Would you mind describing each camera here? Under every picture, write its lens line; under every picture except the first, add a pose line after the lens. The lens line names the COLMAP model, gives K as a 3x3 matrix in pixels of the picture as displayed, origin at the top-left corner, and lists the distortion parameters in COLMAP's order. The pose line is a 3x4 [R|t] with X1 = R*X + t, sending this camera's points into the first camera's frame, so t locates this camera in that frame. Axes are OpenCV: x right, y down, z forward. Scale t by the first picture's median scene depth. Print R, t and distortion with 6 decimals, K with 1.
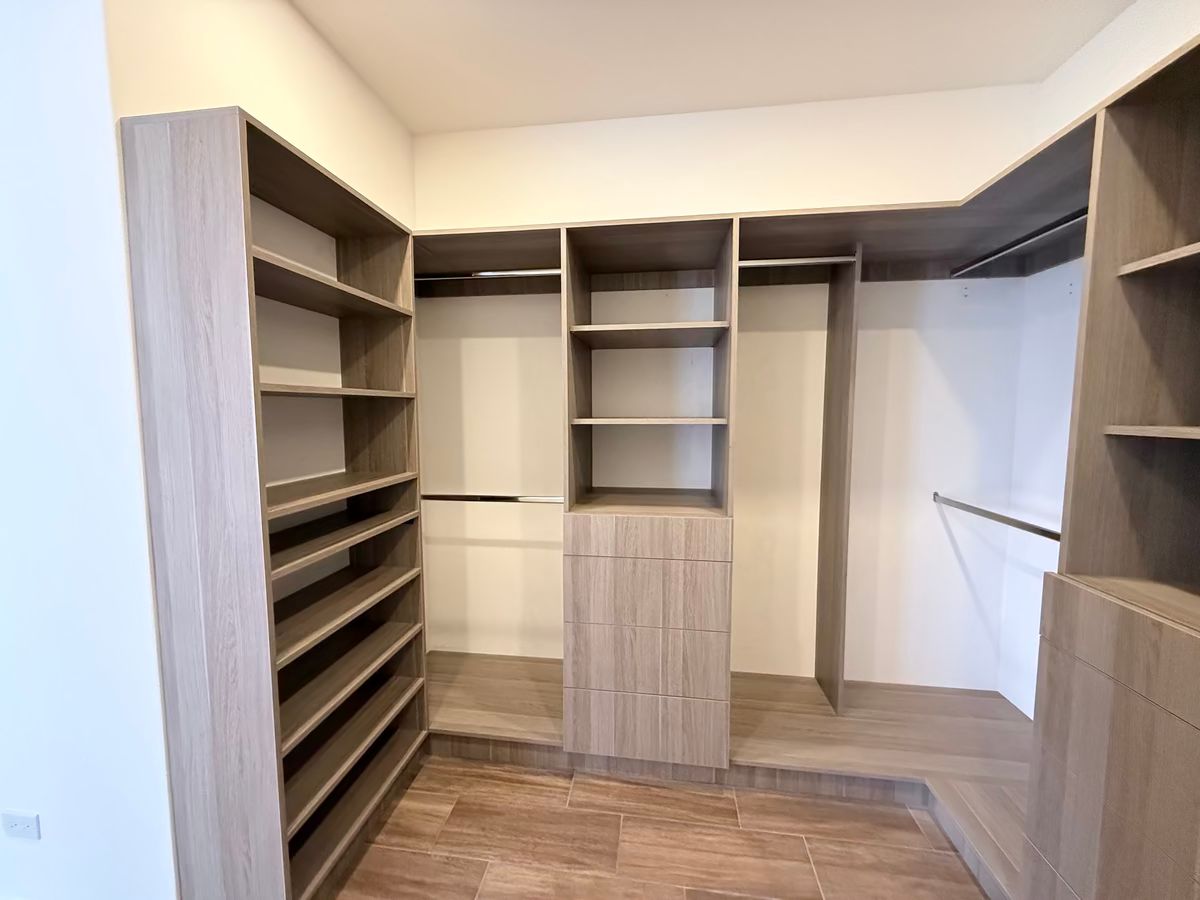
lens RADIAL K [[477.4, 0, 600.0], [0, 477.4, 450.0], [0, 0, 1]] dist [-0.000705, -0.000572]
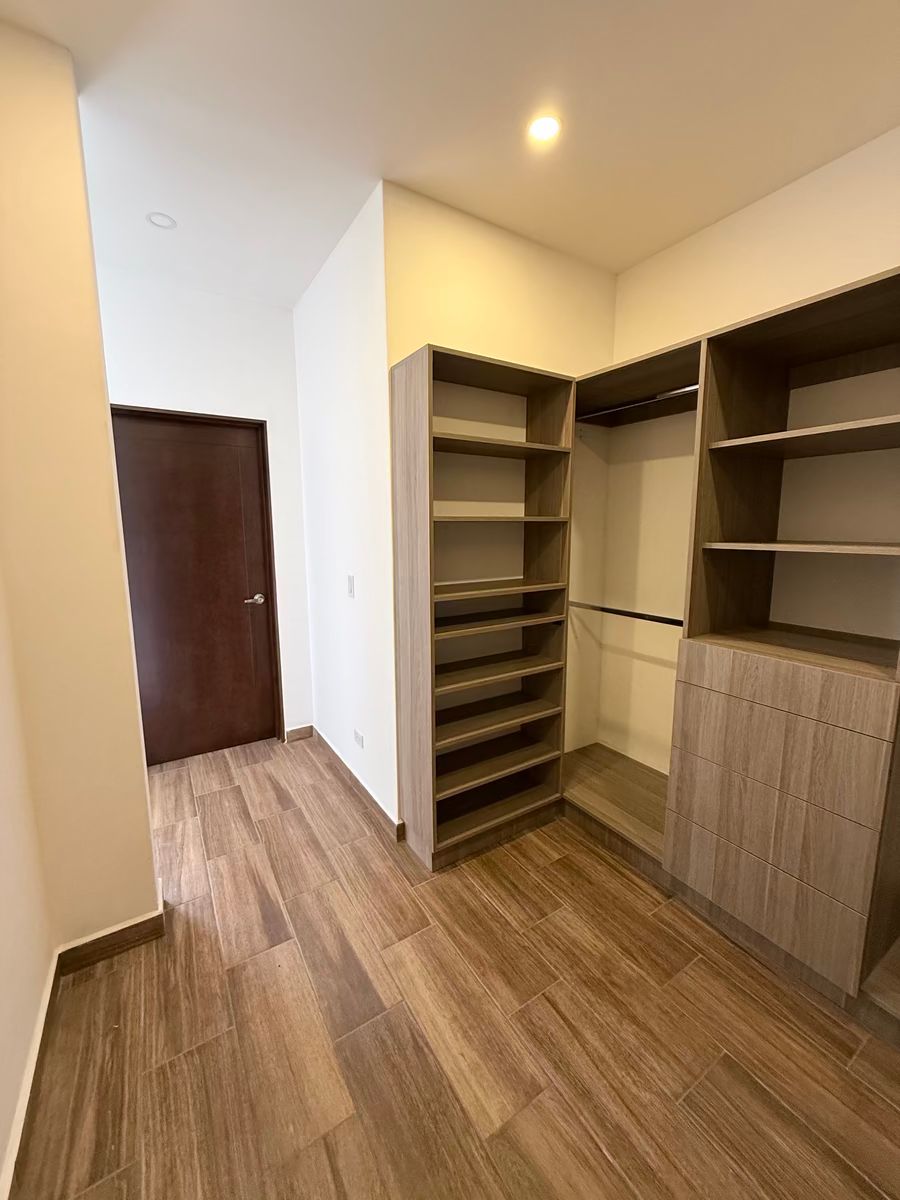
lens RADIAL K [[477.4, 0, 450.0], [0, 477.4, 600.0], [0, 0, 1]] dist [-0.000705, -0.000572]
pose [[0.642043, 0.116997, -0.757688, 0.353497], [-0.063544, 0.993008, 0.099489, -0.013937], [0.764030, -0.015730, 0.644988, 0.000461]]
